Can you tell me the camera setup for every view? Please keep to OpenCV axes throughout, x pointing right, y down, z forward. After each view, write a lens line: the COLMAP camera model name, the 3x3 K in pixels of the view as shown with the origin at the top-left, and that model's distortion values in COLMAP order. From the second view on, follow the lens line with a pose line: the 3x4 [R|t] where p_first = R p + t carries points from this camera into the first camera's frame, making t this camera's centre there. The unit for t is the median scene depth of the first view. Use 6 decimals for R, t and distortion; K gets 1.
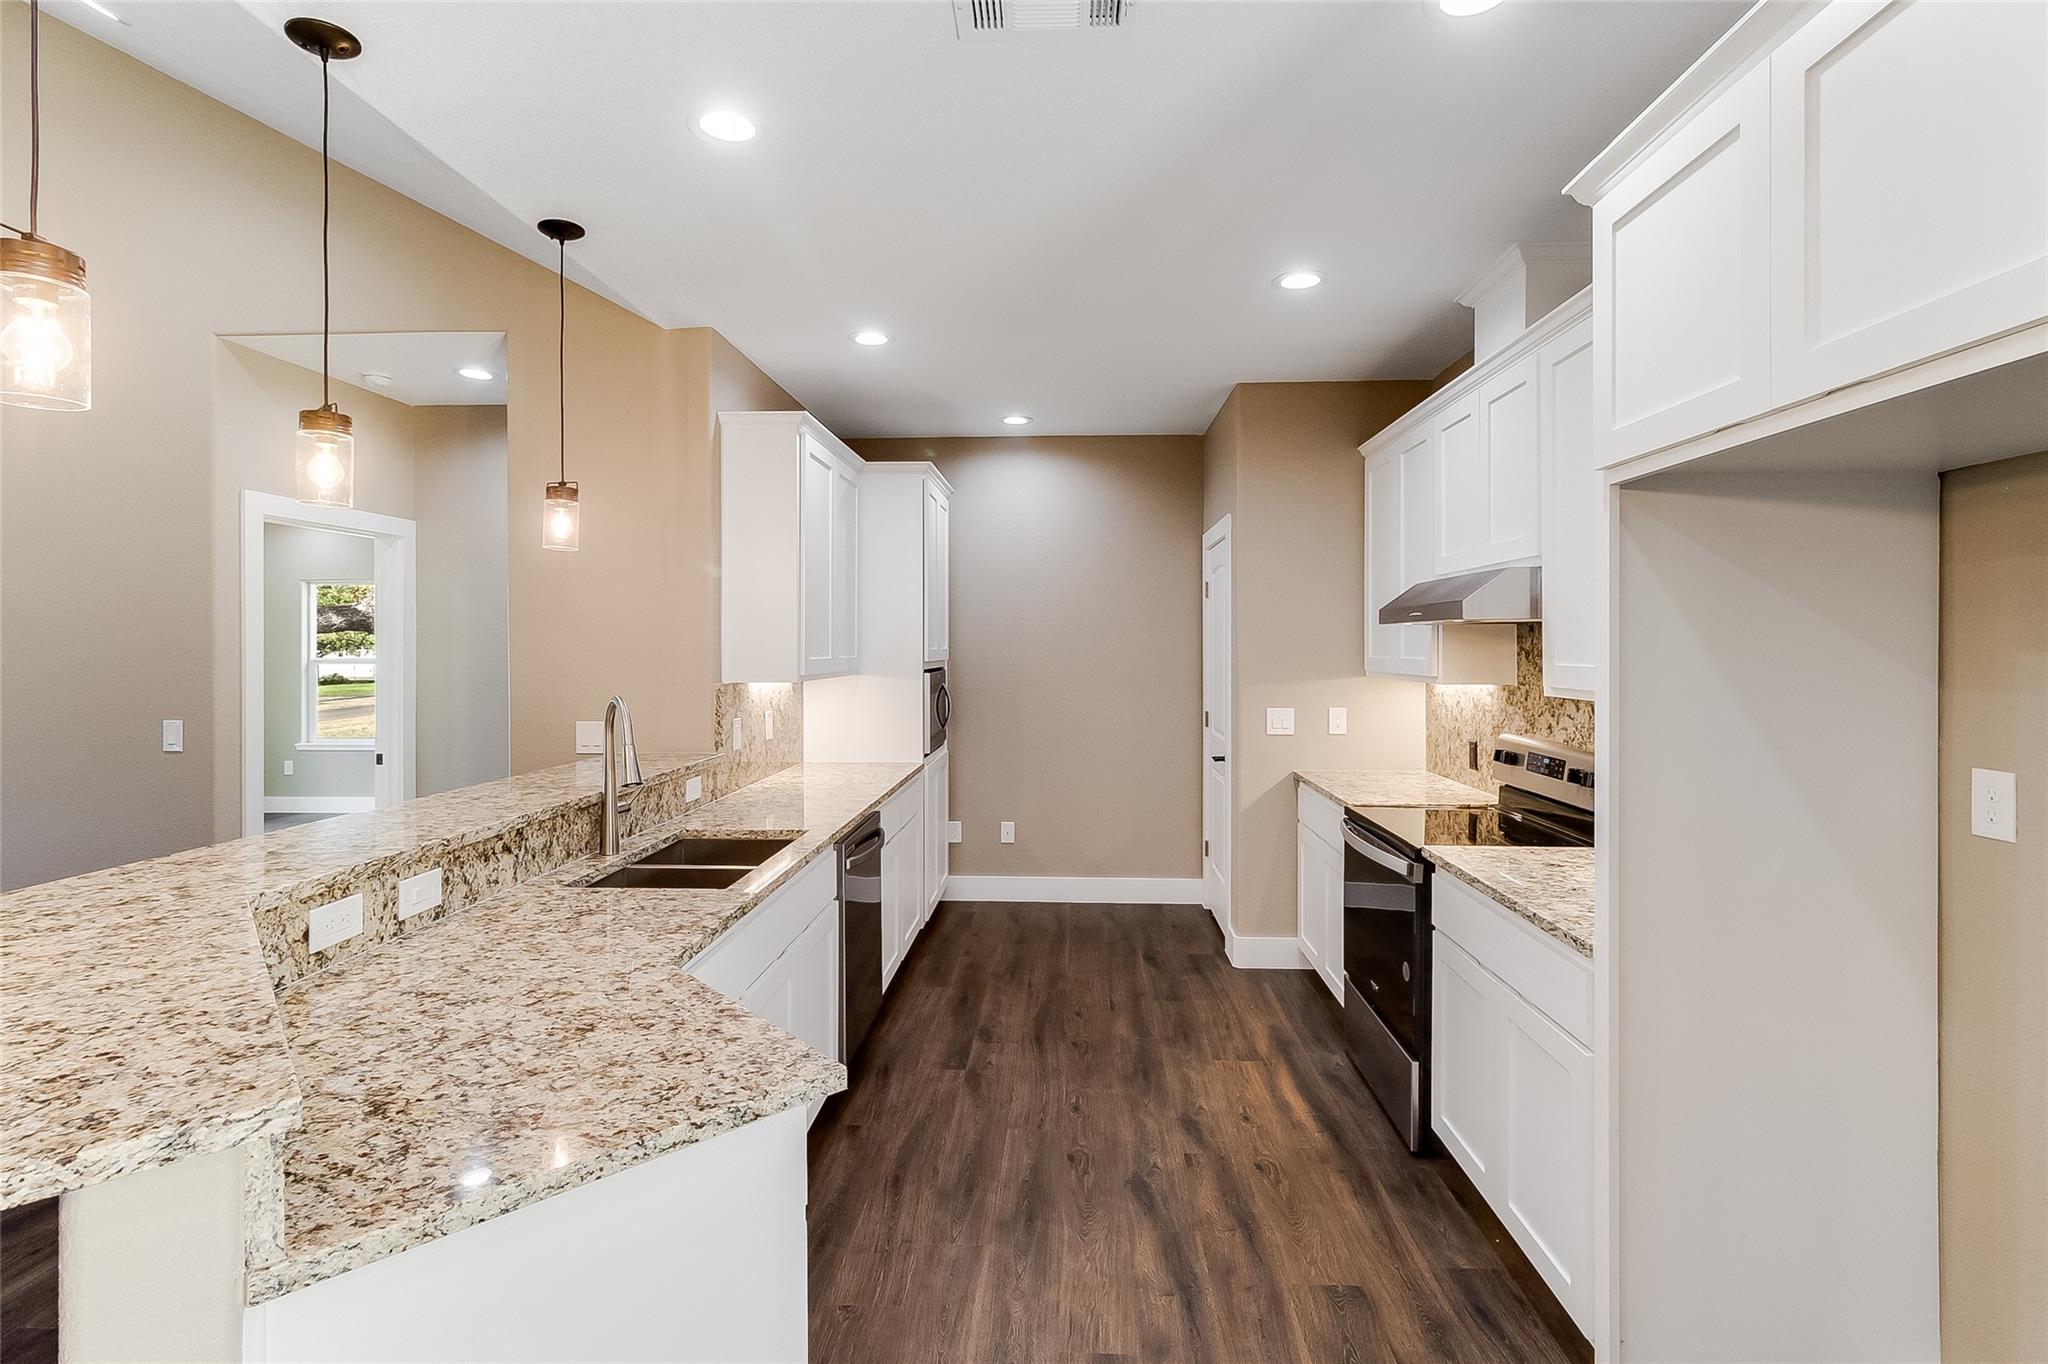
lens RADIAL K [[955.1, 0, 1036.0], [0, 955.1, 651.1], [0, 0, 1]] dist [-0.003587, 0.000268]
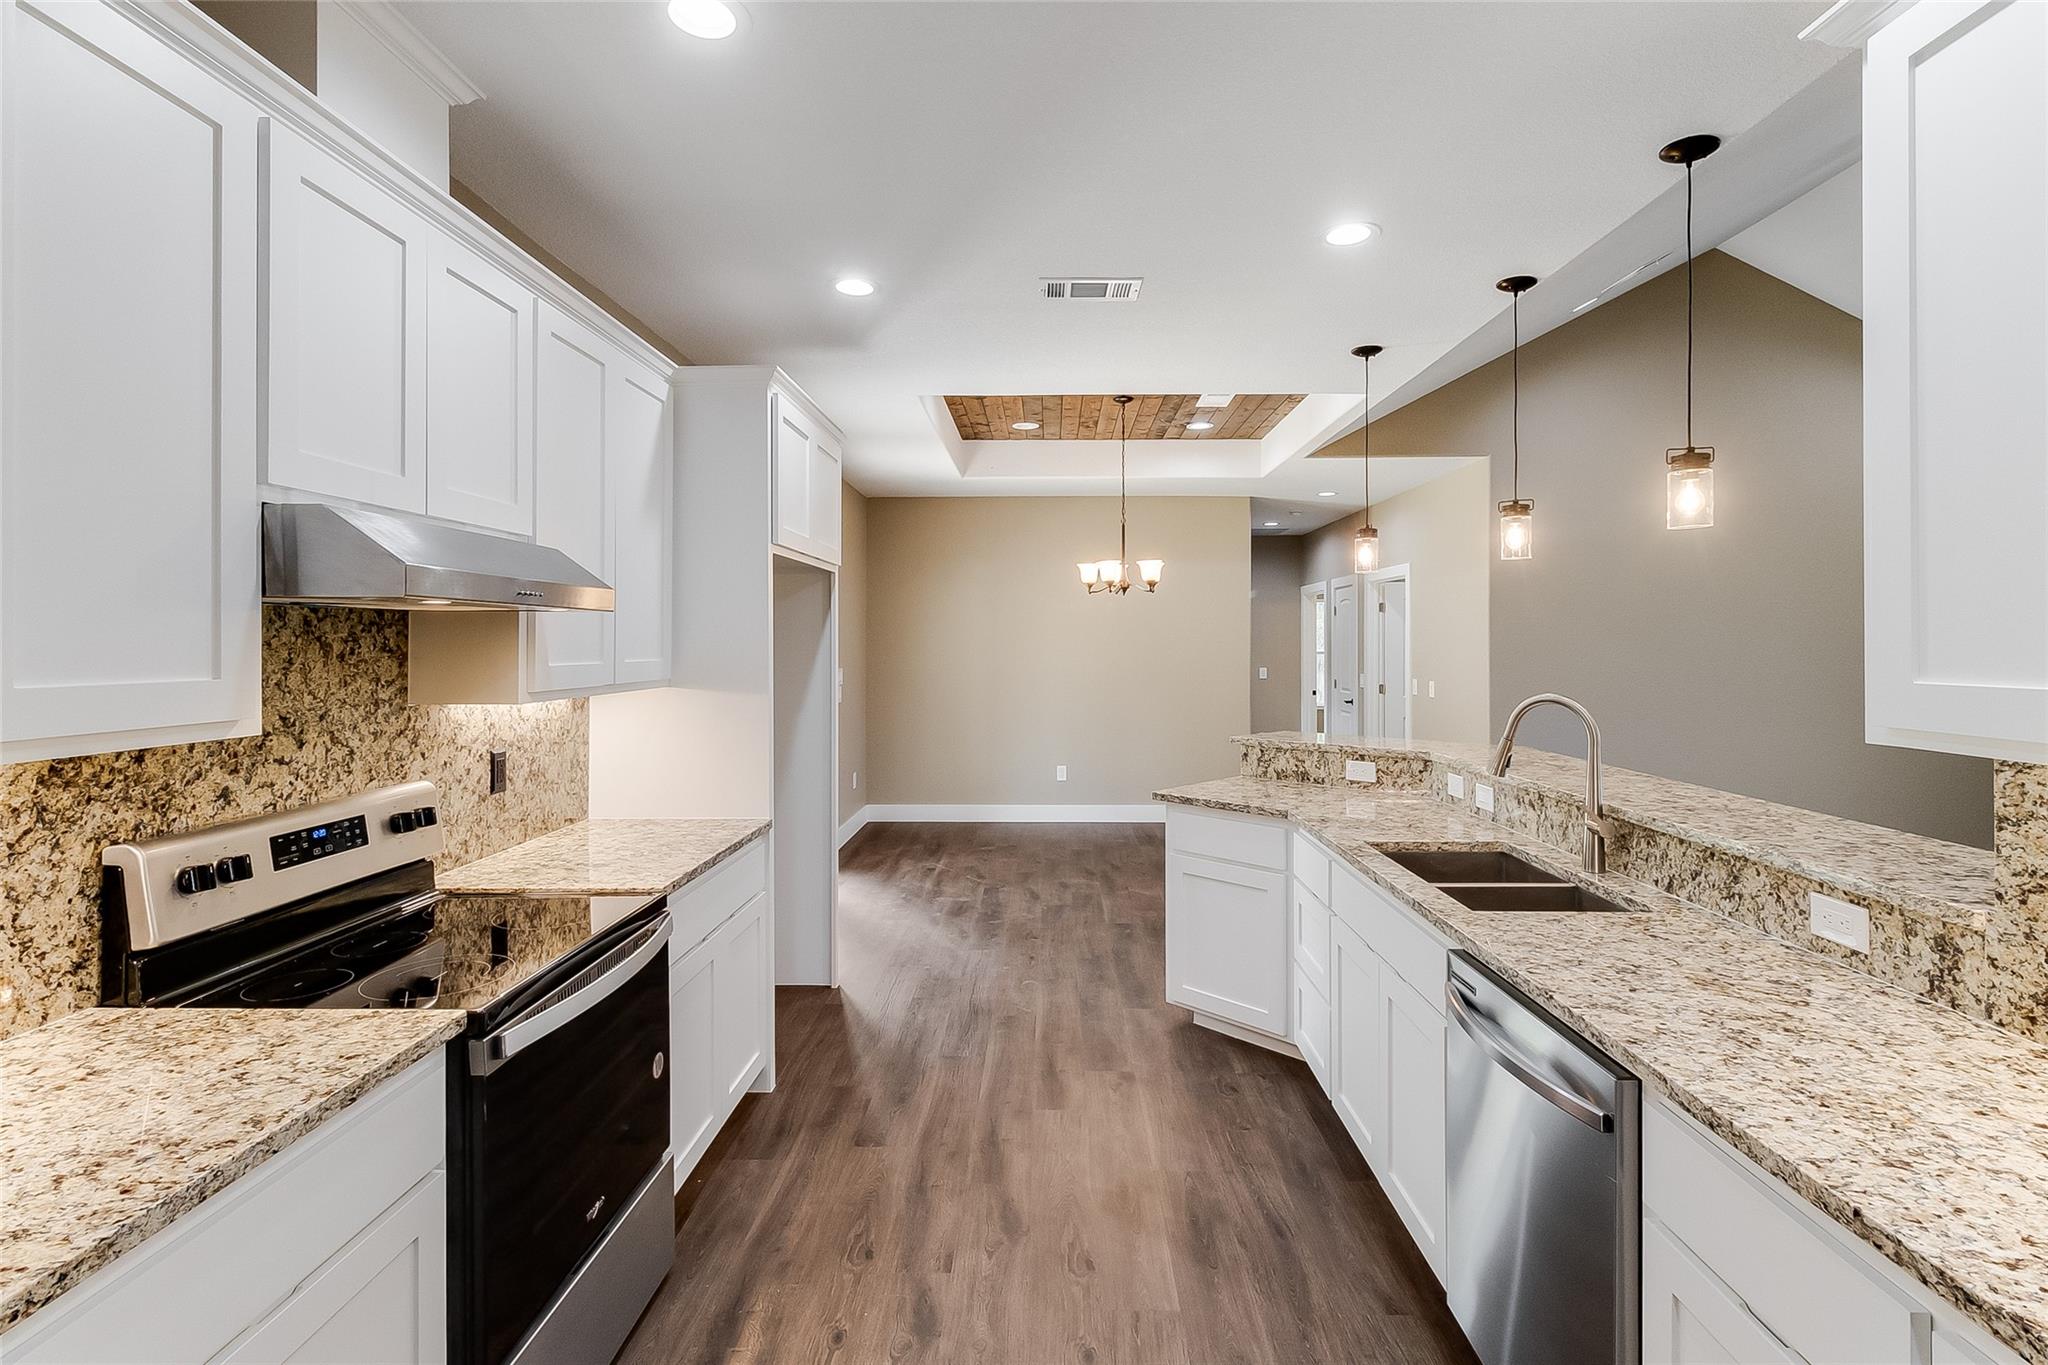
lens RADIAL K [[955.1, 0, 1036.0], [0, 955.1, 651.6], [0, 0, 1]] dist [-0.003587, 0.000268]
pose [[-0.999658, 0.001559, -0.026116, 0.092930], [0.001139, 0.999870, 0.016088, -0.010619], [0.026137, 0.016053, -0.999529, 1.624296]]
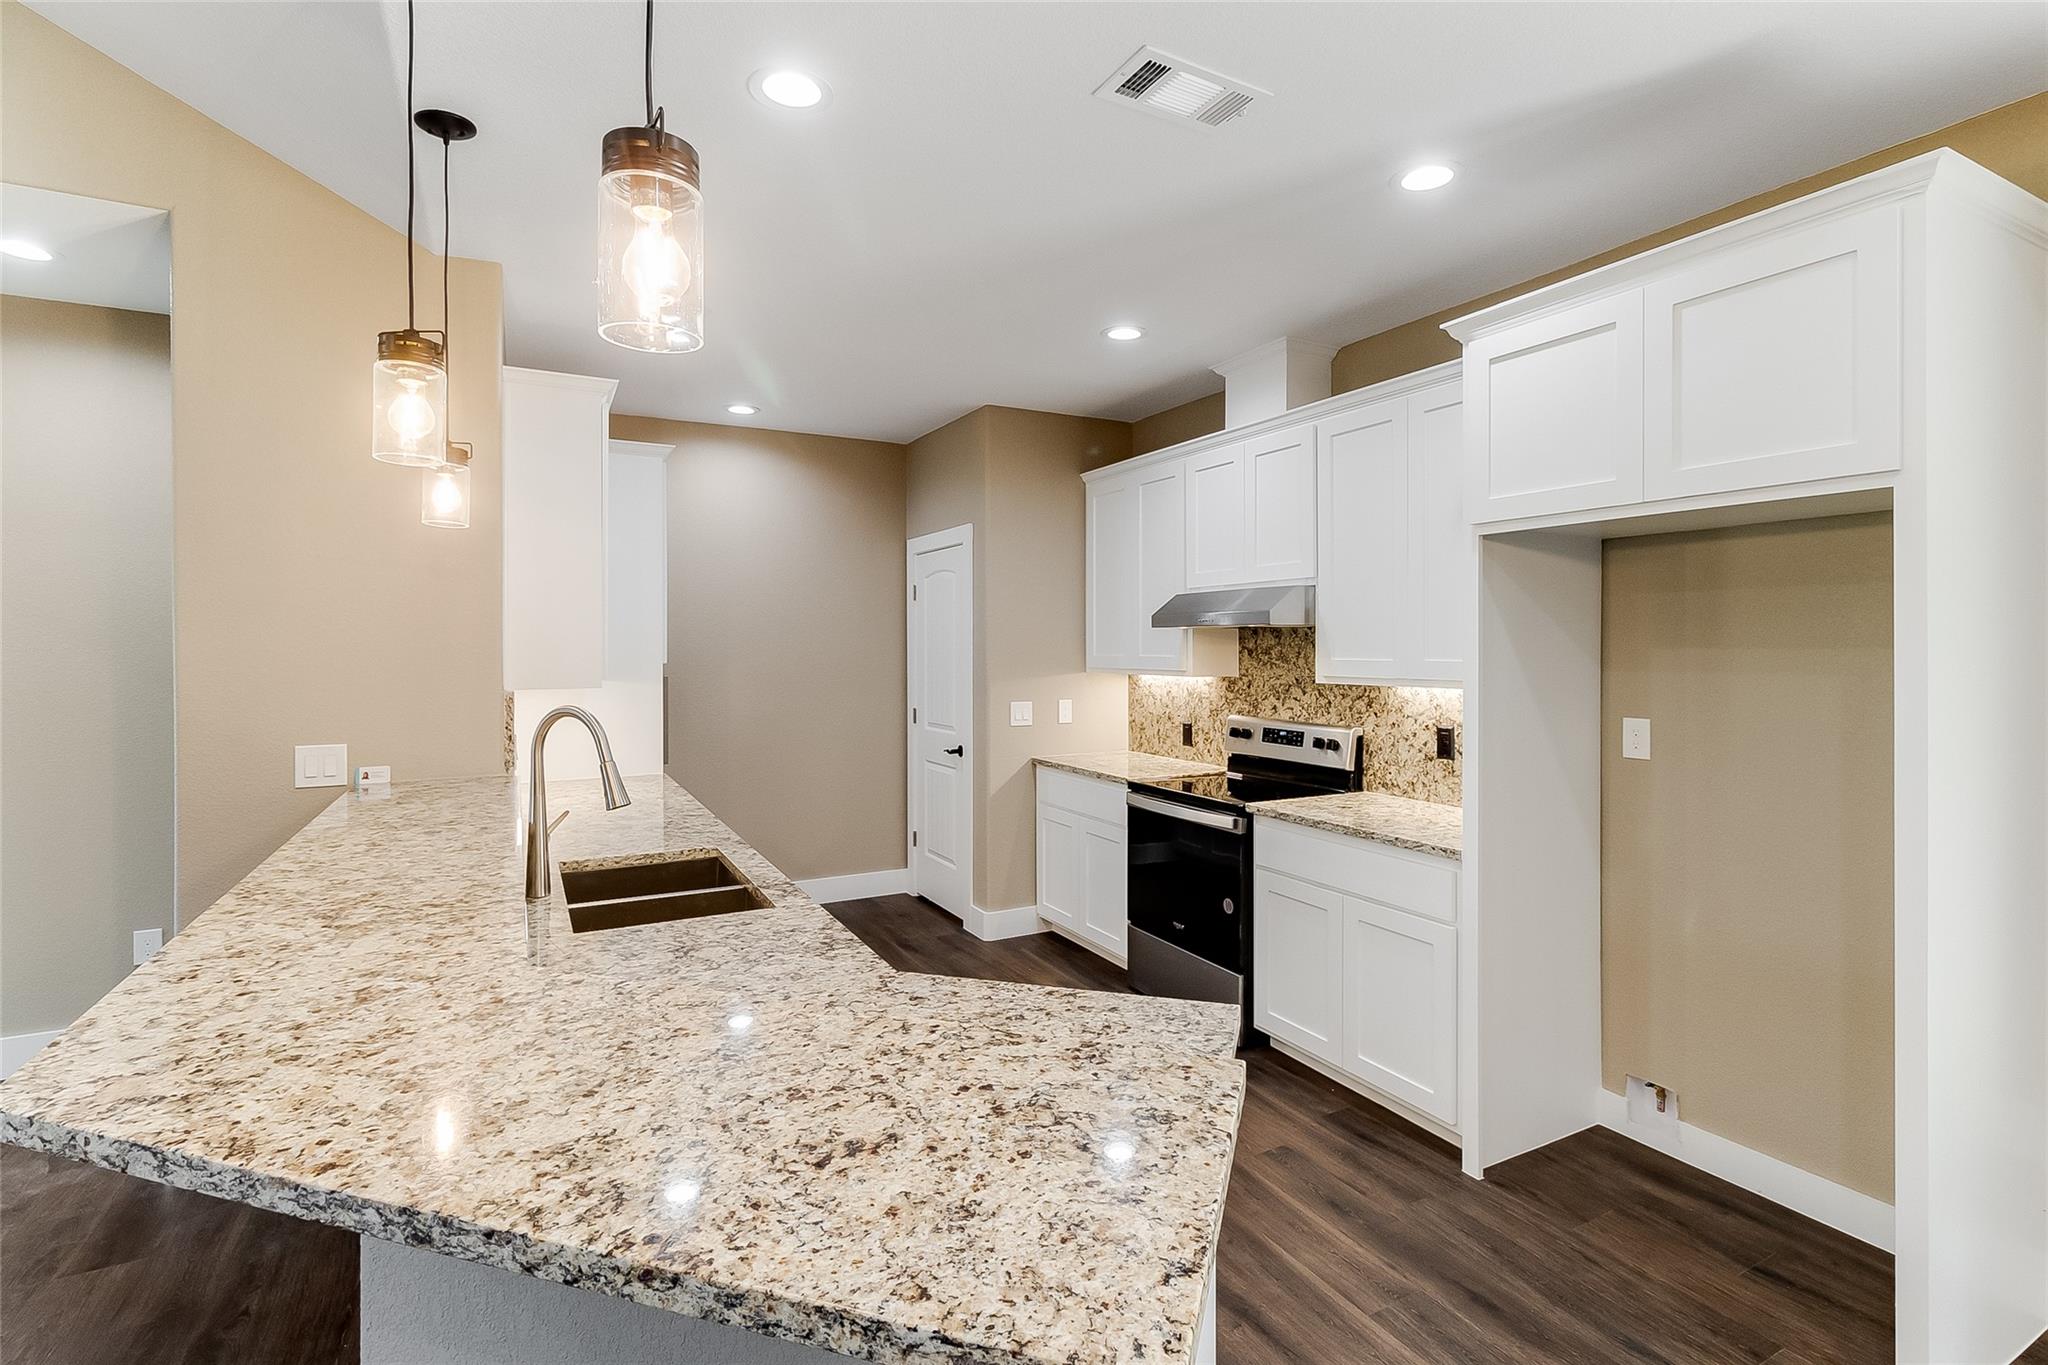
lens RADIAL K [[955.1, 0, 1036.0], [0, 955.1, 651.6], [0, 0, 1]] dist [-0.003587, 0.000268]
pose [[0.855457, -0.004003, 0.517859, -0.435124], [0.004003, 0.999991, 0.001118, 0.000056], [-0.517859, 0.001117, 0.855465, 0.054149]]
